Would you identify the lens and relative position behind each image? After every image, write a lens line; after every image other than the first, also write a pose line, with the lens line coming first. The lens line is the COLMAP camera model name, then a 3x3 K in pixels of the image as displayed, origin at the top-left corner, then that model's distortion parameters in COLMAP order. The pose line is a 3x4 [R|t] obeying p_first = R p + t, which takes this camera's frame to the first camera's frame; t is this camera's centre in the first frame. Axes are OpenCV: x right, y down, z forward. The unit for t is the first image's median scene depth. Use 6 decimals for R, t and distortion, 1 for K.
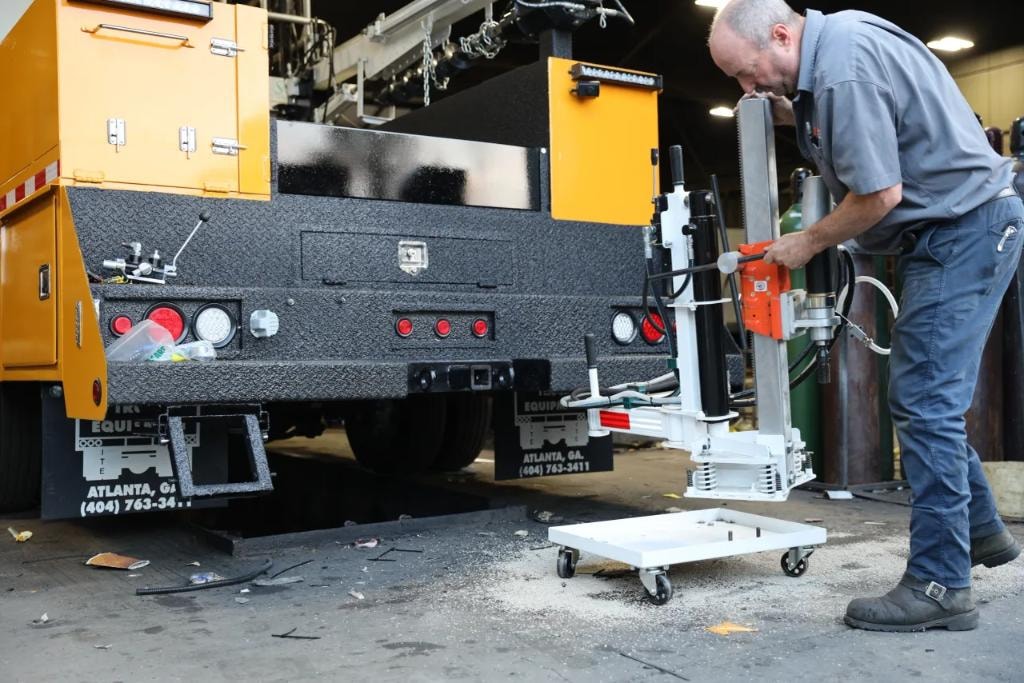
lens RADIAL K [[1123.8, 0, 512.0], [0, 1123.8, 341.5], [0, 0, 1]] dist [0.027698, 0.042402]
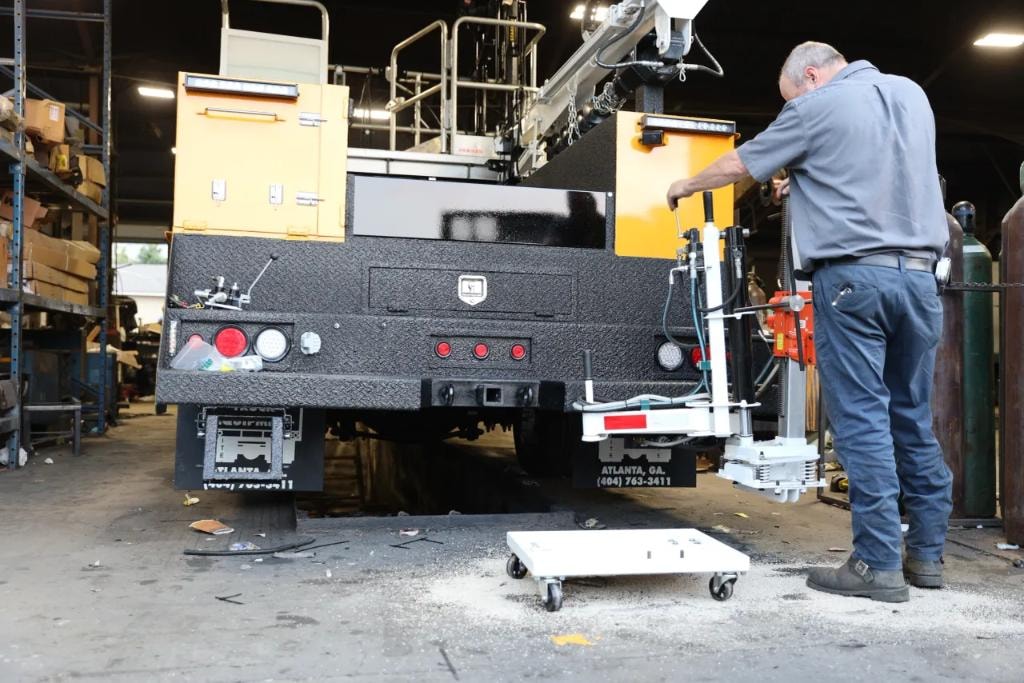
lens RADIAL K [[973.4, 0, 512.0], [0, 973.4, 341.5], [0, 0, 1]] dist [-0.008582, 0.005678]
pose [[0.941390, 0.026461, -0.336280, 0.307496], [-0.032320, 0.999407, -0.011837, -0.011118], [0.335767, 0.022012, 0.941688, 0.072660]]
